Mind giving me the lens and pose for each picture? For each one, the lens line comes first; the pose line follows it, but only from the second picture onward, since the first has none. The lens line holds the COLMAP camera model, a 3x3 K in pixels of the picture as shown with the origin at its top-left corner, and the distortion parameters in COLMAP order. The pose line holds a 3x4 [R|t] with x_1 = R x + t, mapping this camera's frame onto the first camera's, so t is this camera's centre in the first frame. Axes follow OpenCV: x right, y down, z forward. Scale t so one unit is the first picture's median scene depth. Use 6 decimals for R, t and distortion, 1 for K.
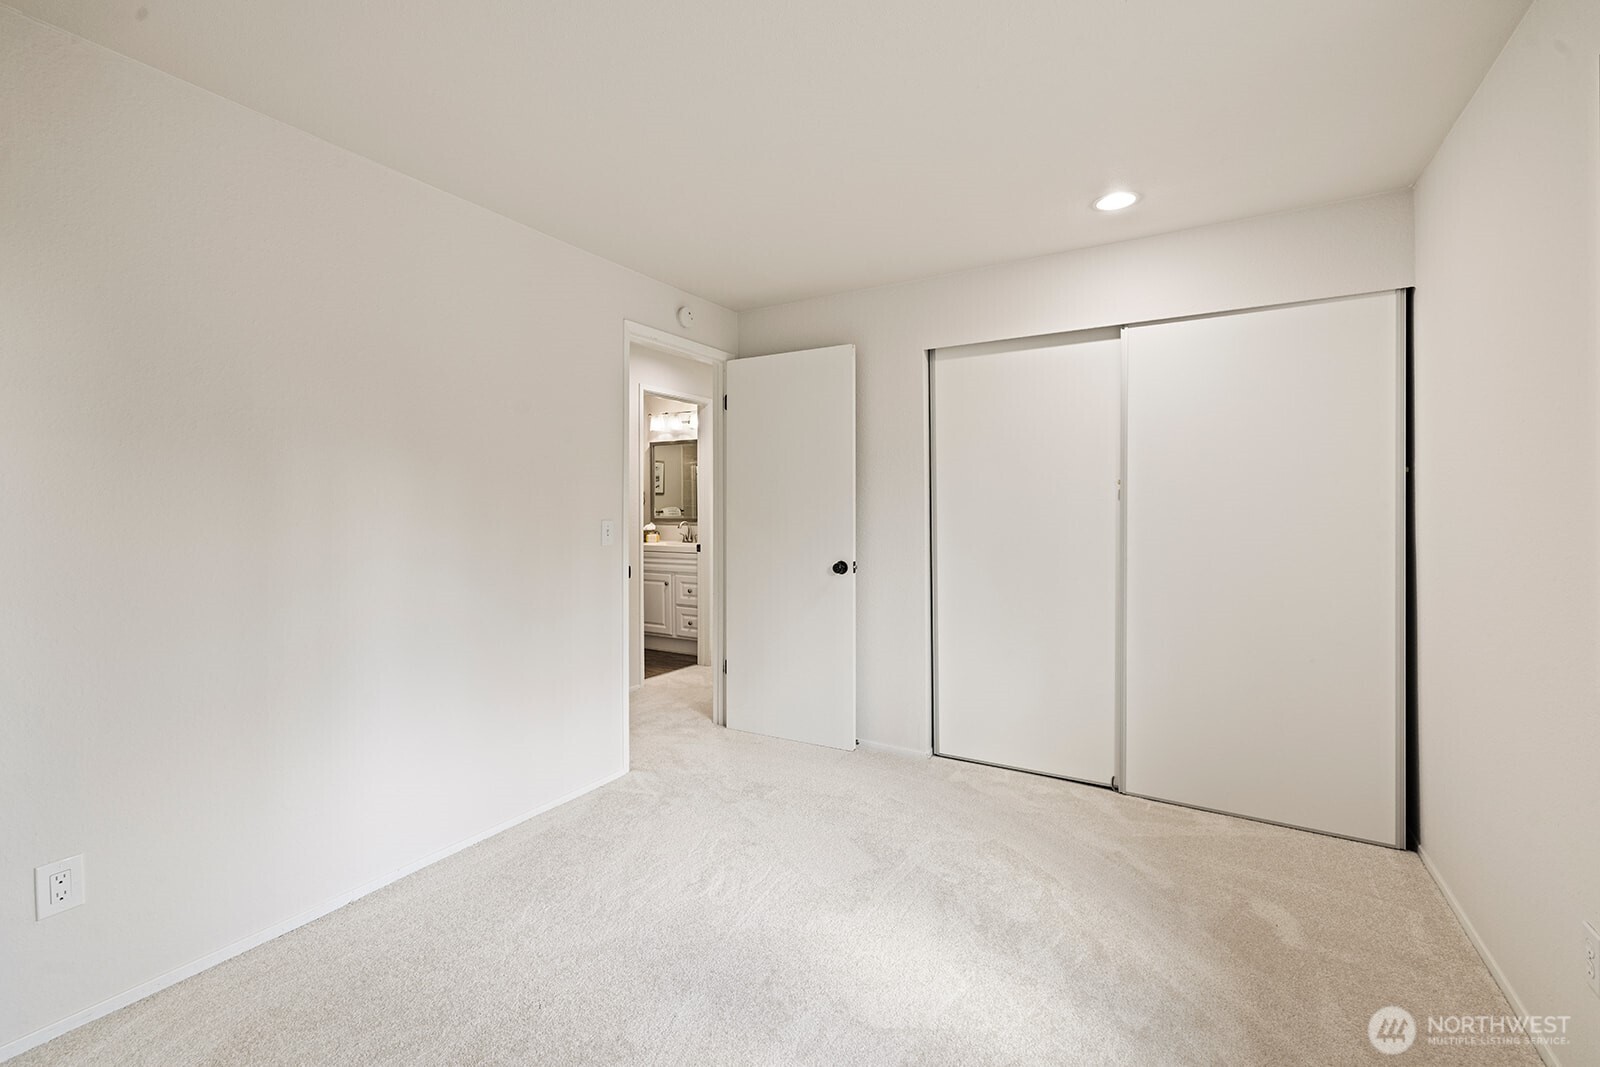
lens RADIAL K [[672.0, 0, 791.5], [0, 672.0, 534.7], [0, 0, 1]] dist [0.001548, -0.000035]
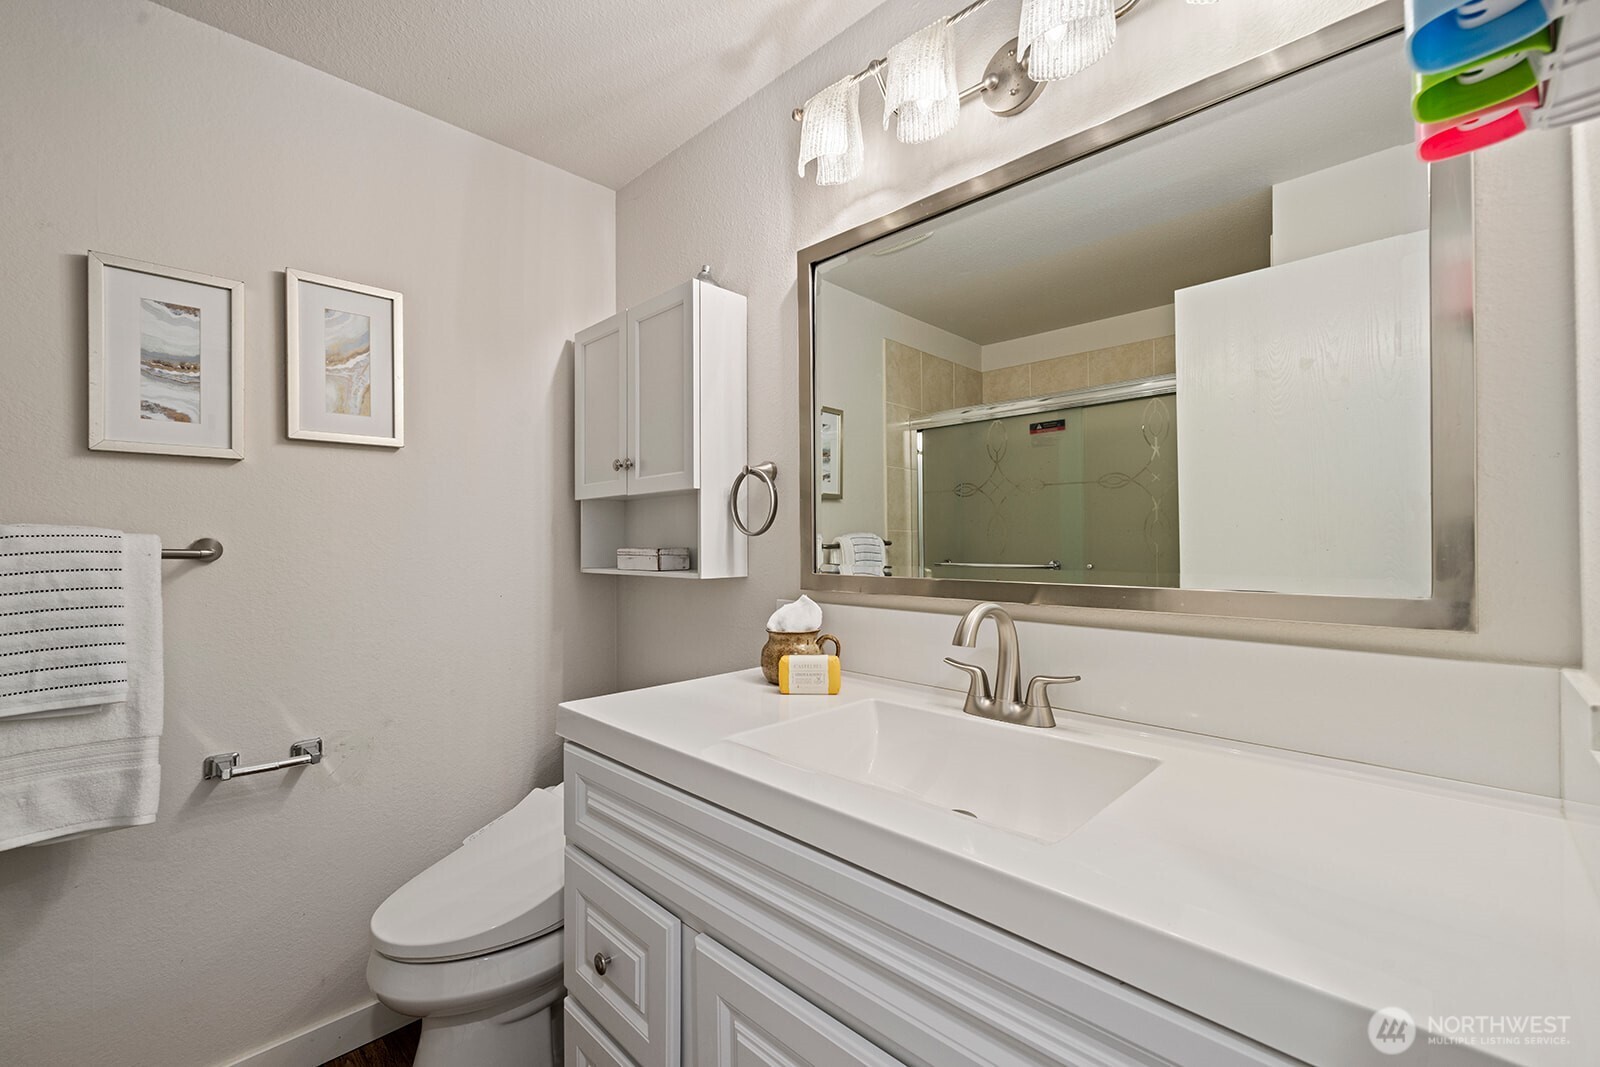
lens RADIAL K [[672.0, 0, 791.5], [0, 672.0, 534.7], [0, 0, 1]] dist [0.001548, -0.000035]
pose [[0.972095, -0.006492, -0.234499, -0.134361], [-0.005276, 0.998759, -0.049520, -0.022847], [0.234530, 0.049375, 0.970854, 0.655965]]
